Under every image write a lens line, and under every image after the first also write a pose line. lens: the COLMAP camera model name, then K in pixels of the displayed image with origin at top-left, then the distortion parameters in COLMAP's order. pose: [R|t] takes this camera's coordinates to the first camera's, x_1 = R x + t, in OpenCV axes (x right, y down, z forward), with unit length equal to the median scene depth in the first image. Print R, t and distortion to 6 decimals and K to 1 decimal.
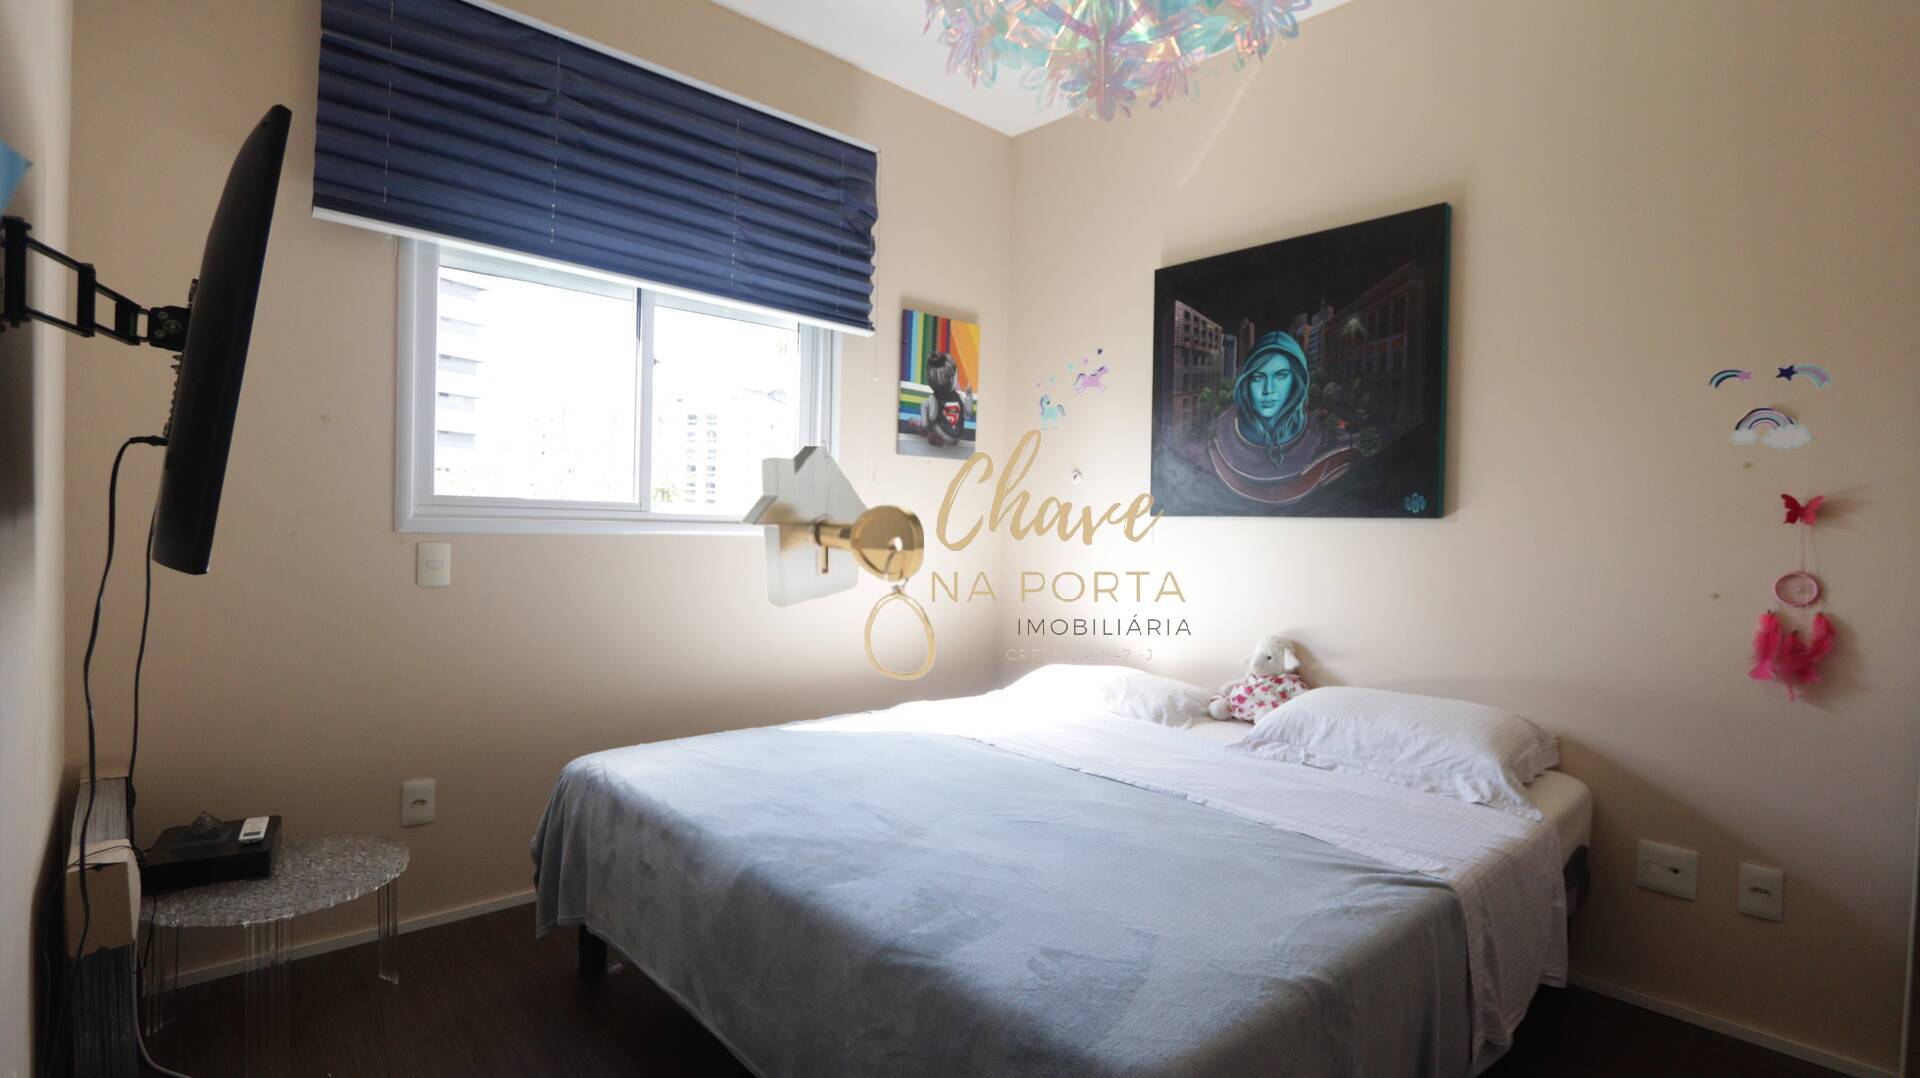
lens RADIAL K [[883.0, 0, 956.8], [0, 883.0, 537.8], [0, 0, 1]] dist [-0.015506, 0.000547]
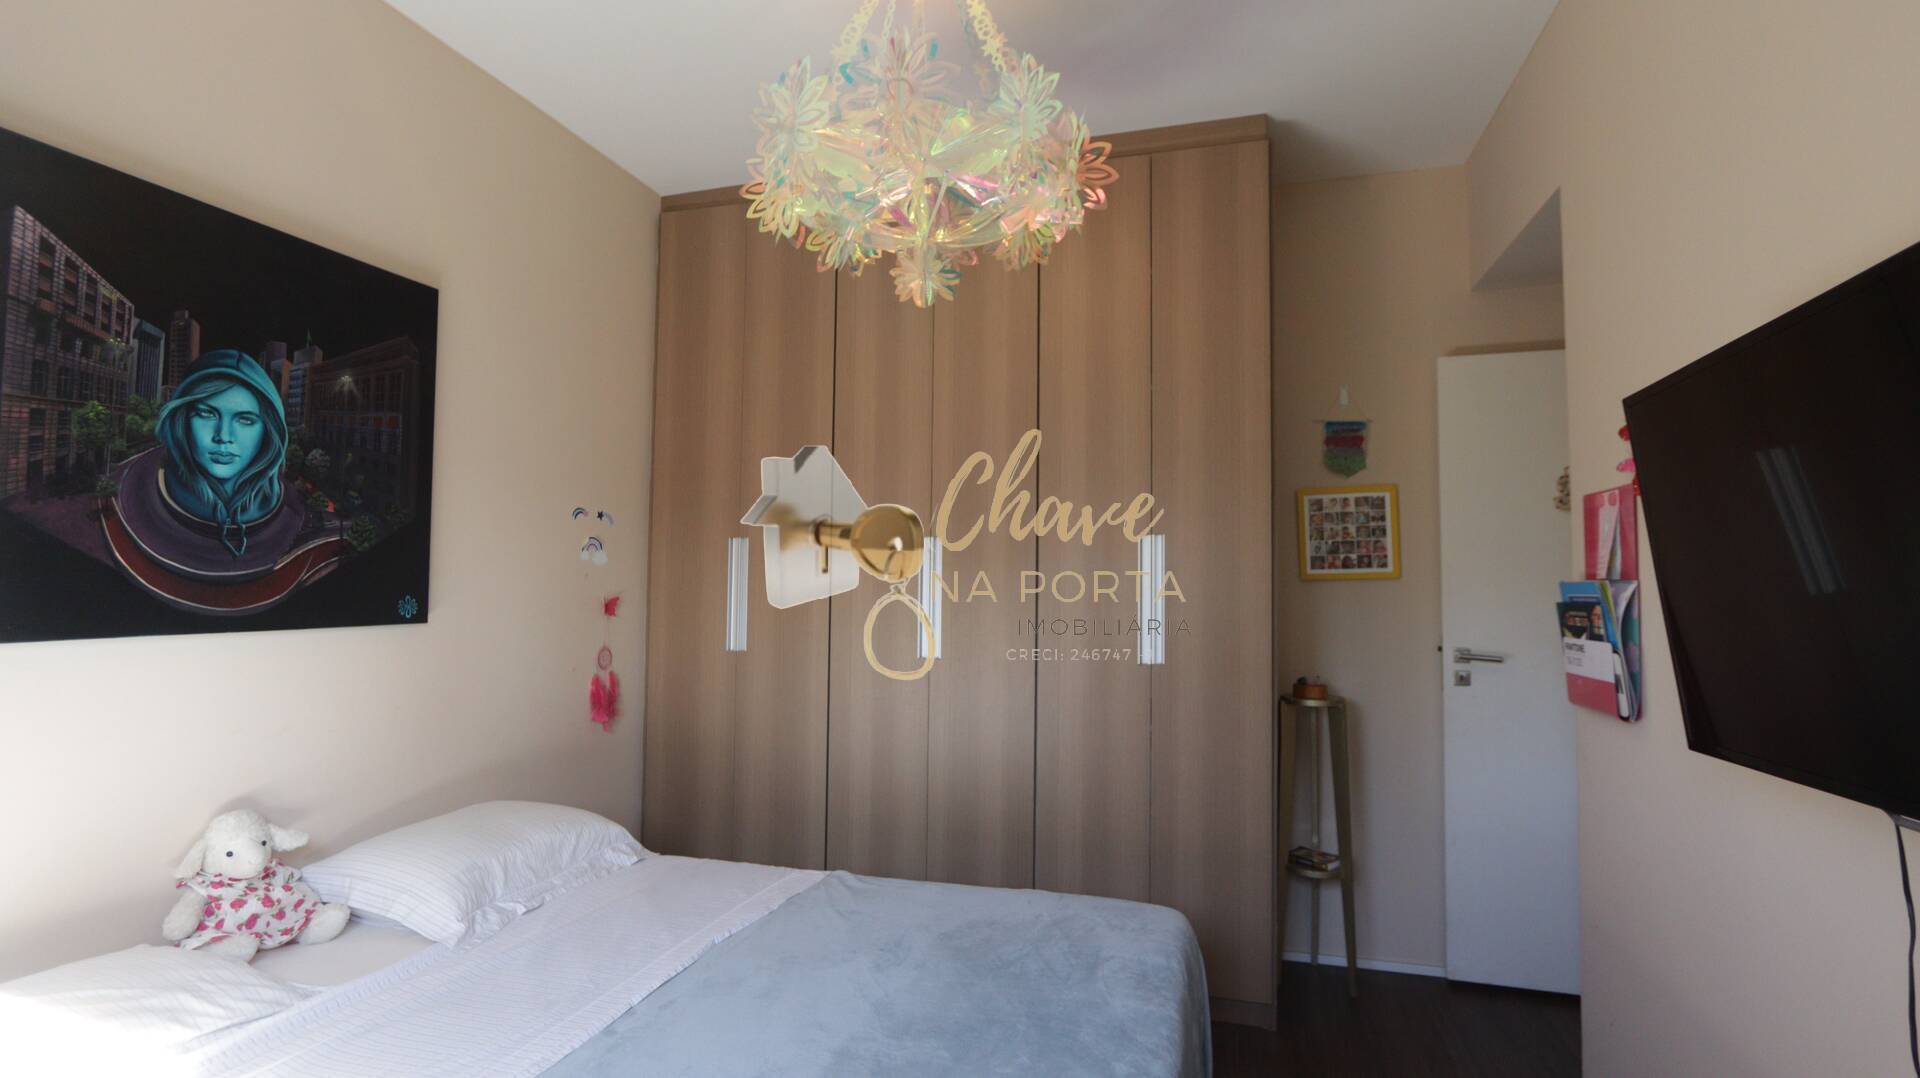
lens RADIAL K [[883.0, 0, 956.8], [0, 883.0, 537.8], [0, 0, 1]] dist [-0.015506, 0.000547]
pose [[-0.496523, 0.017561, 0.867846, -0.479036], [-0.007769, 0.999665, -0.024674, -0.082934], [-0.867989, -0.018993, -0.496221, 0.863735]]
